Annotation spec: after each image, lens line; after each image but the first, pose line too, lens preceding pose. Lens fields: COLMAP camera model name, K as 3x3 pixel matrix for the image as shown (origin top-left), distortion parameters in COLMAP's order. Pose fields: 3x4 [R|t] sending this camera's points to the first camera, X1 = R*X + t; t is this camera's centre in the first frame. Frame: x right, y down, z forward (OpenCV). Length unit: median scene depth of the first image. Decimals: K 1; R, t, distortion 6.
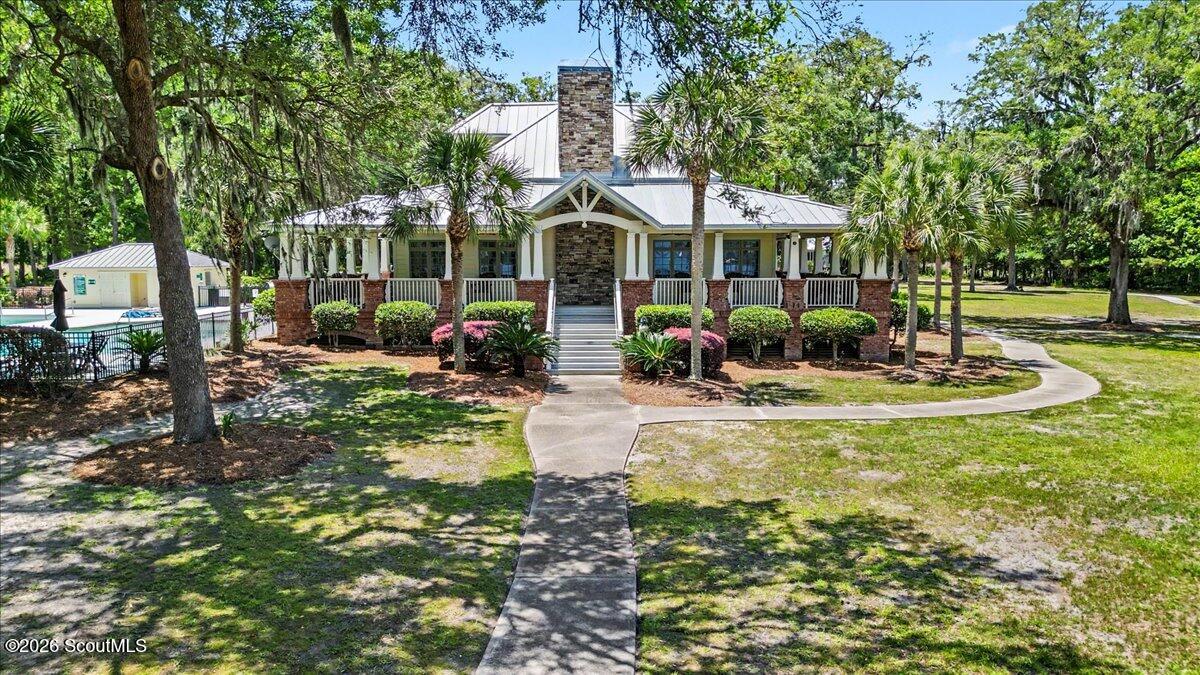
lens RADIAL K [[870.8, 0, 603.5], [0, 870.8, 344.1], [0, 0, 1]] dist [0.010092, -0.050215]
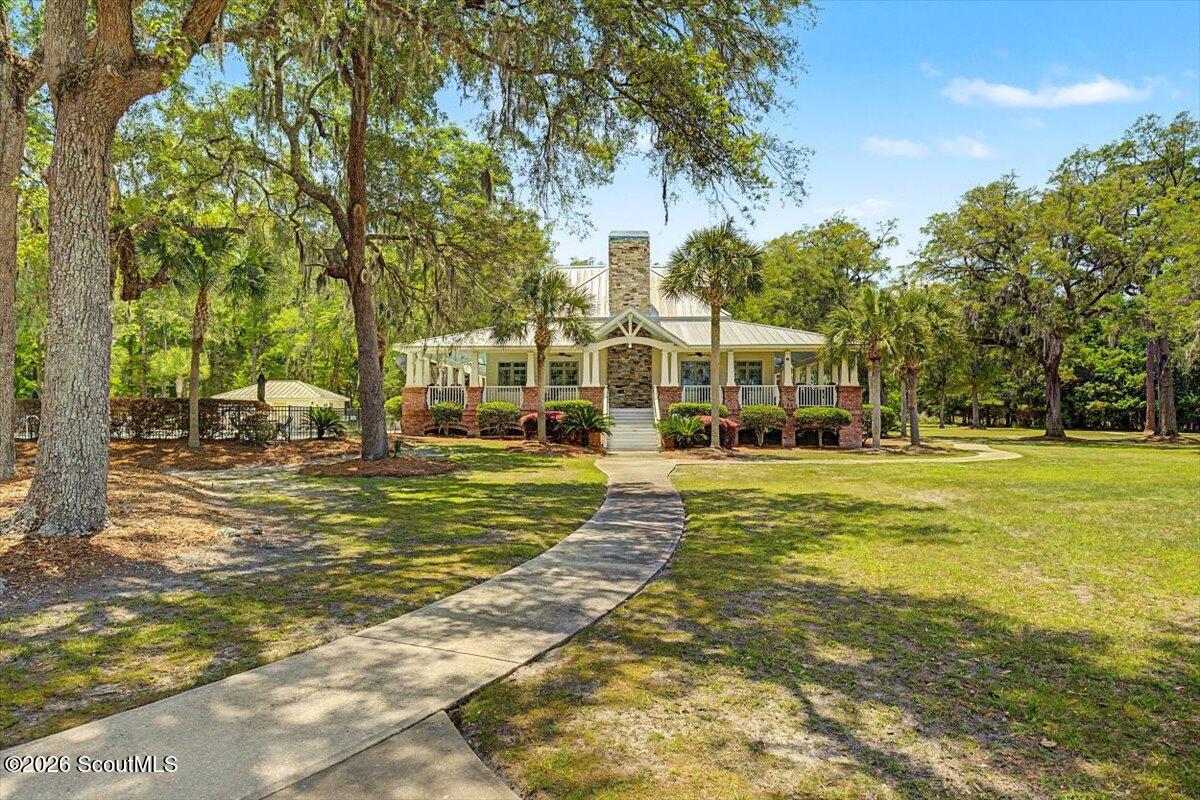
lens RADIAL K [[739.3, 0, 604.8], [0, 739.3, 401.1], [0, 0, 1]] dist [-0.003581, 0.003572]
pose [[0.999209, -0.003803, -0.039583, -0.015994], [-0.001036, 0.992588, -0.121522, 0.086257], [0.039752, 0.121467, 0.991799, -0.125785]]
